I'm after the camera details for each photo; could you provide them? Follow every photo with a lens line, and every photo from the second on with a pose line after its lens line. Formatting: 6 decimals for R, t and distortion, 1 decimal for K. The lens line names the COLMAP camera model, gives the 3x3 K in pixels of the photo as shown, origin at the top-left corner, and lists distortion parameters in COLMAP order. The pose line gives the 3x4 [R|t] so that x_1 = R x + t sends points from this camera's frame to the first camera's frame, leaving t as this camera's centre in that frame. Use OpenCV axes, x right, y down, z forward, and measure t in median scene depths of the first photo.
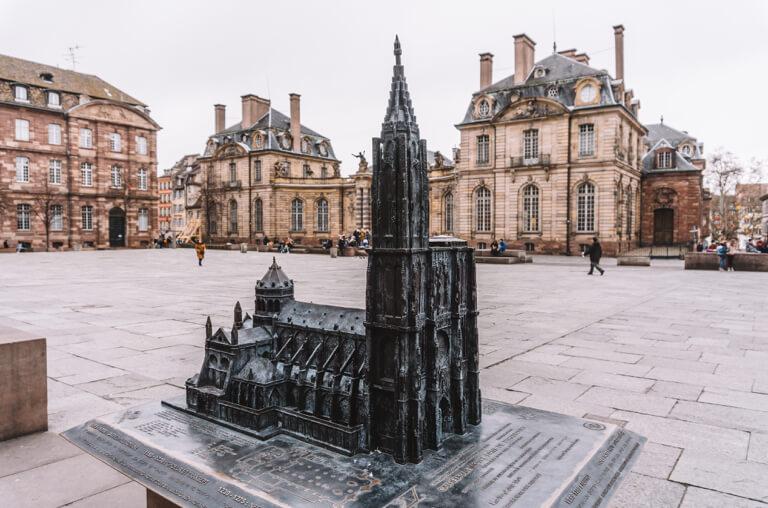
lens RADIAL K [[511.7, 0, 384.0], [0, 511.7, 254.0], [0, 0, 1]] dist [-0.017323, -0.002996]
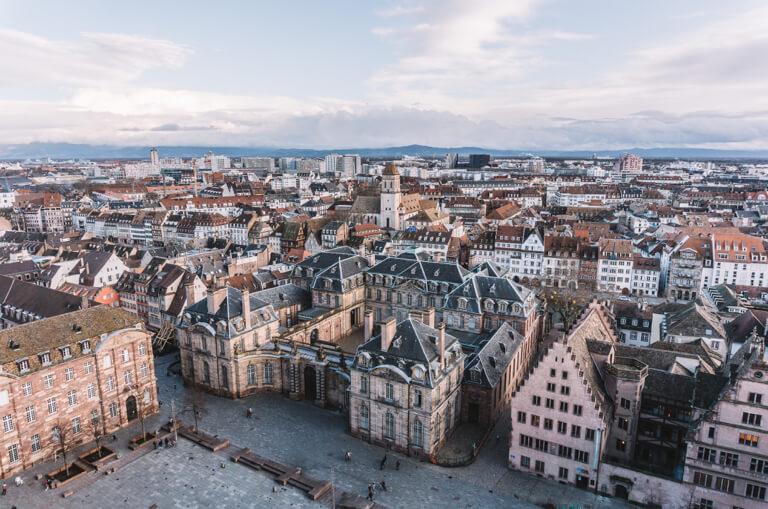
lens RADIAL K [[511.7, 0, 384.0], [0, 511.7, 254.5], [0, 0, 1]] dist [-0.017323, -0.002996]
pose [[0.995817, -0.020509, 0.089044, 0.102359], [0.005104, 0.985450, 0.169889, -0.773827], [-0.091233, -0.168724, 0.981432, -0.490935]]
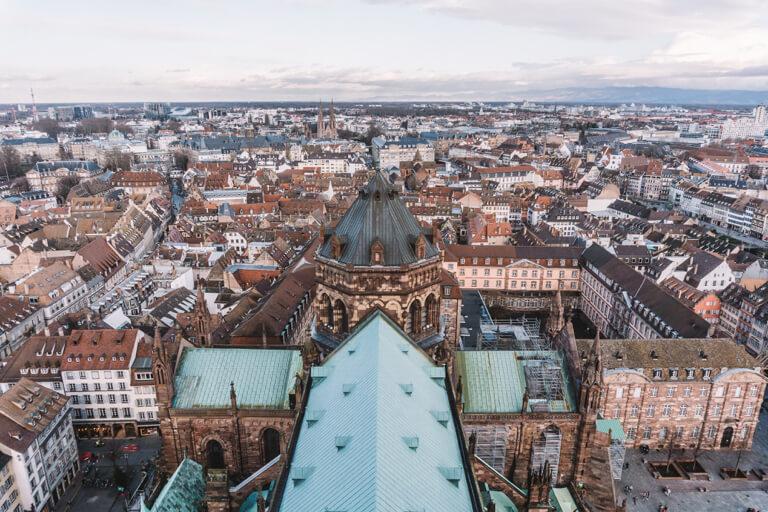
lens RADIAL K [[524.1, 0, 384.0], [0, 524.1, 256.0], [0, 0, 1]] dist [-0.023333, -0.004843]
pose [[0.605117, 0.232903, -0.761308, -0.064643], [-0.015531, 0.959524, 0.281197, -1.082315], [0.795985, -0.158333, 0.584242, -0.770243]]
